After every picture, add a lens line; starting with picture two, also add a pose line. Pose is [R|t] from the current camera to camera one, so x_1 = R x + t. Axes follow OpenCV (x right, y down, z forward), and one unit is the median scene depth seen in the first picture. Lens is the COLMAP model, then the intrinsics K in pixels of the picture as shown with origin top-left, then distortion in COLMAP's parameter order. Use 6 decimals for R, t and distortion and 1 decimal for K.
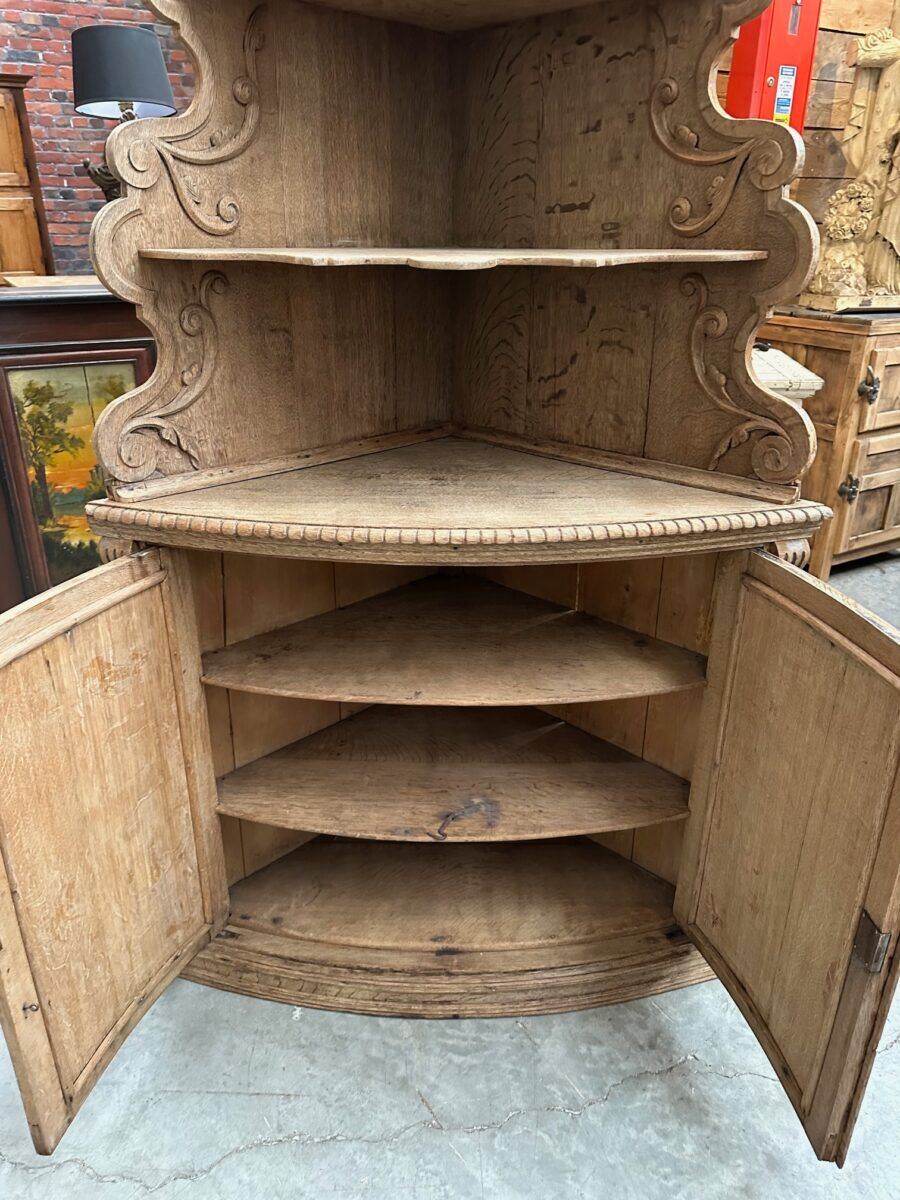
lens RADIAL K [[829.9, 0, 443.2], [0, 829.9, 598.7], [0, 0, 1]] dist [0.056318, -0.076131]
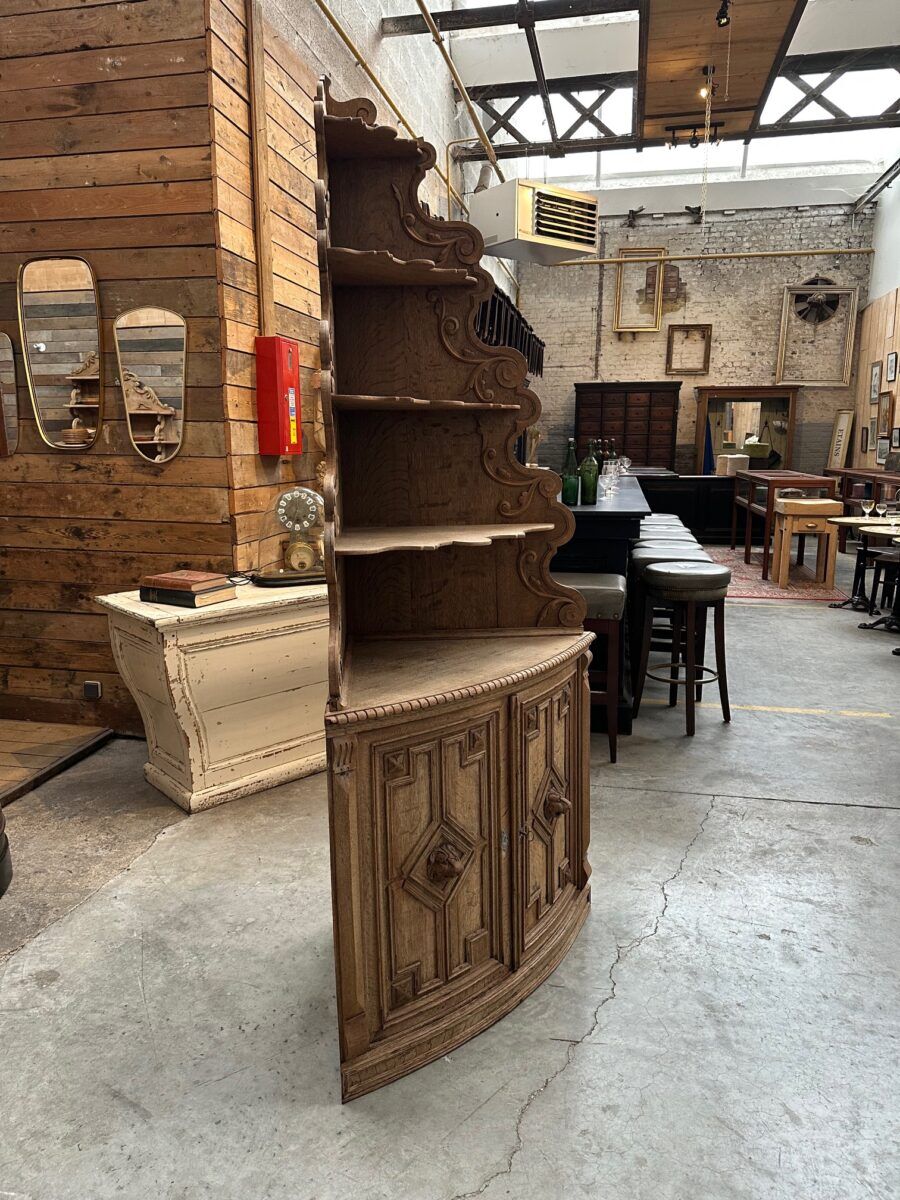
lens RADIAL K [[828.9, 0, 439.8], [0, 828.9, 591.5], [0, 0, 1]] dist [0.081109, -0.110702]
pose [[0.660919, -0.130952, 0.738944, -1.171270], [0.310242, 0.944255, -0.110147, -0.084212], [-0.683328, 0.302050, 0.664702, -0.144631]]
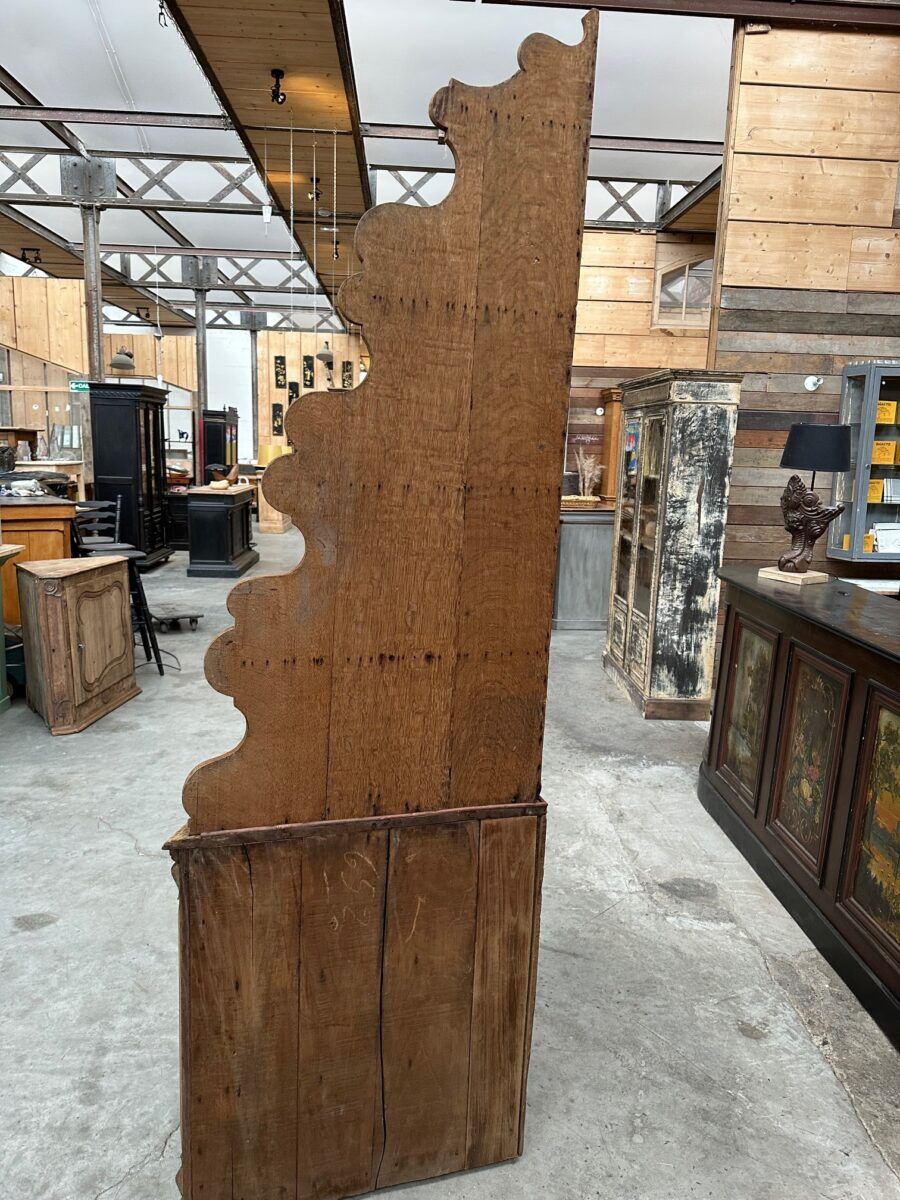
lens RADIAL K [[837.7, 0, 450.0], [0, 837.7, 600.0], [0, 0, 1]] dist [0.067762, -0.082031]
pose [[-0.448117, 0.144845, -0.882163, 1.194358], [-0.398369, 0.851041, 0.342097, -0.914228], [0.800308, 0.504726, -0.323664, 1.383670]]
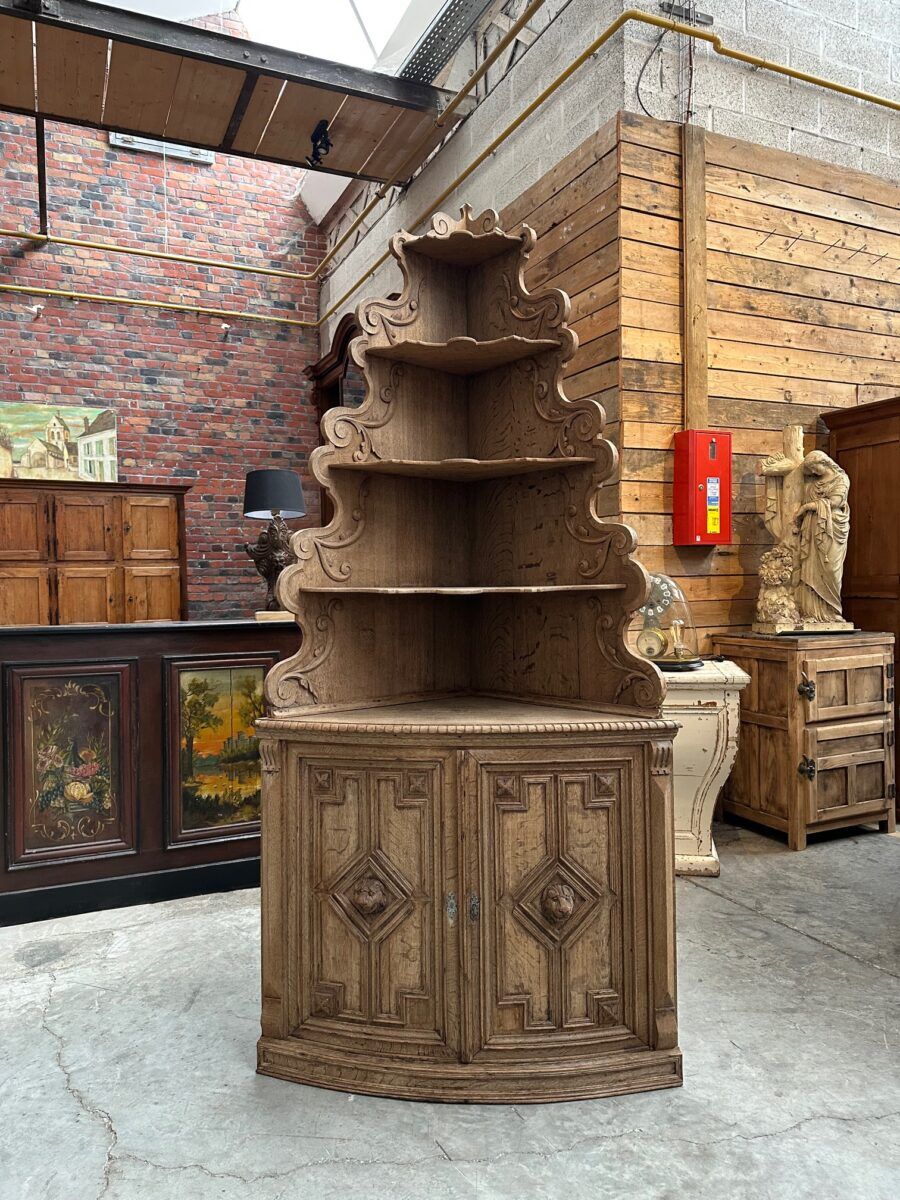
lens RADIAL K [[829.9, 0, 443.2], [0, 829.9, 598.7], [0, 0, 1]] dist [0.056318, -0.076131]
pose [[0.996820, -0.011699, -0.078828, 0.100534], [-0.020186, 0.919839, -0.391776, 0.297493], [0.077093, 0.392121, 0.916678, -0.613867]]
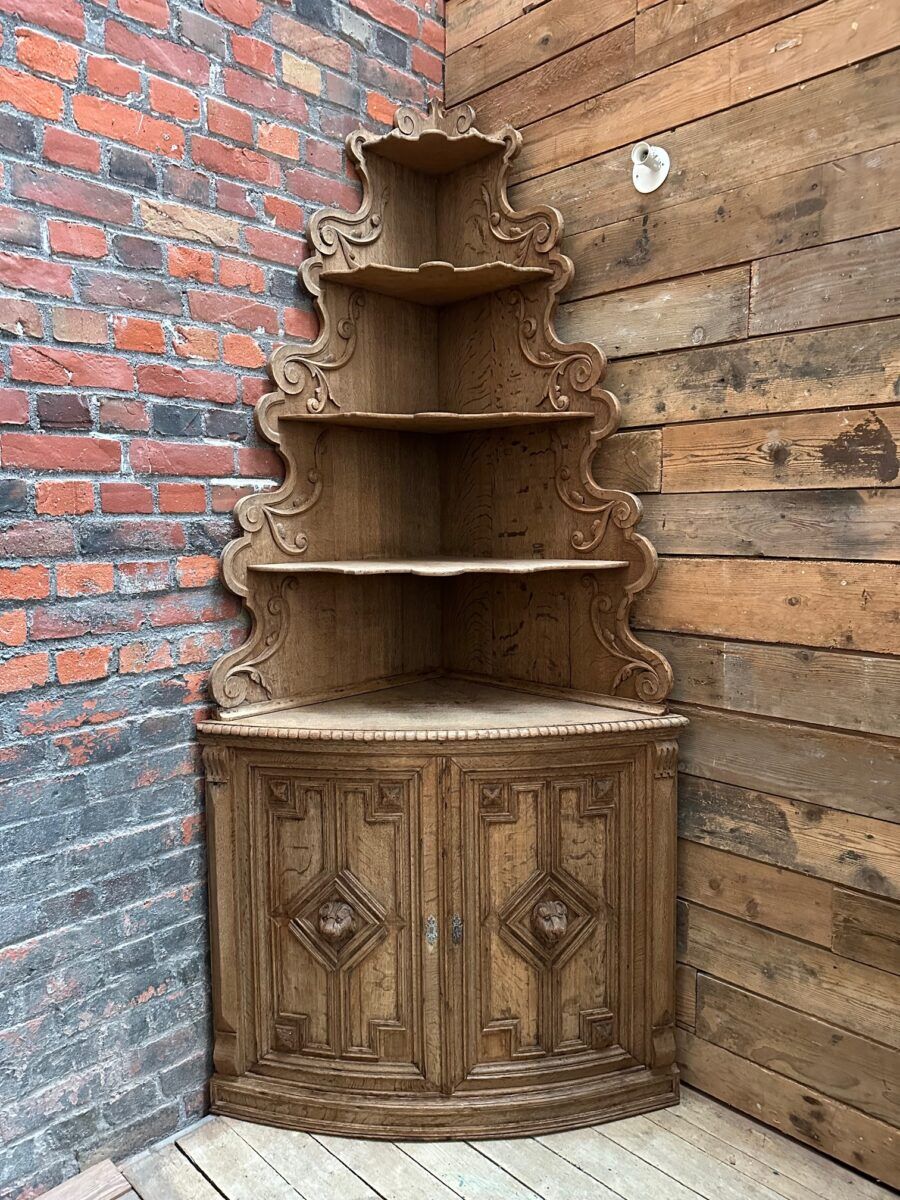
lens RADIAL K [[820.5, 0, 456.5], [0, 820.5, 599.7], [0, 0, 1]] dist [0.052653, -0.061989]
pose [[0.999891, -0.012633, 0.007698, 0.028902], [0.014369, 0.953153, -0.302148, 0.117437], [-0.003520, 0.302226, 0.953230, -0.432353]]
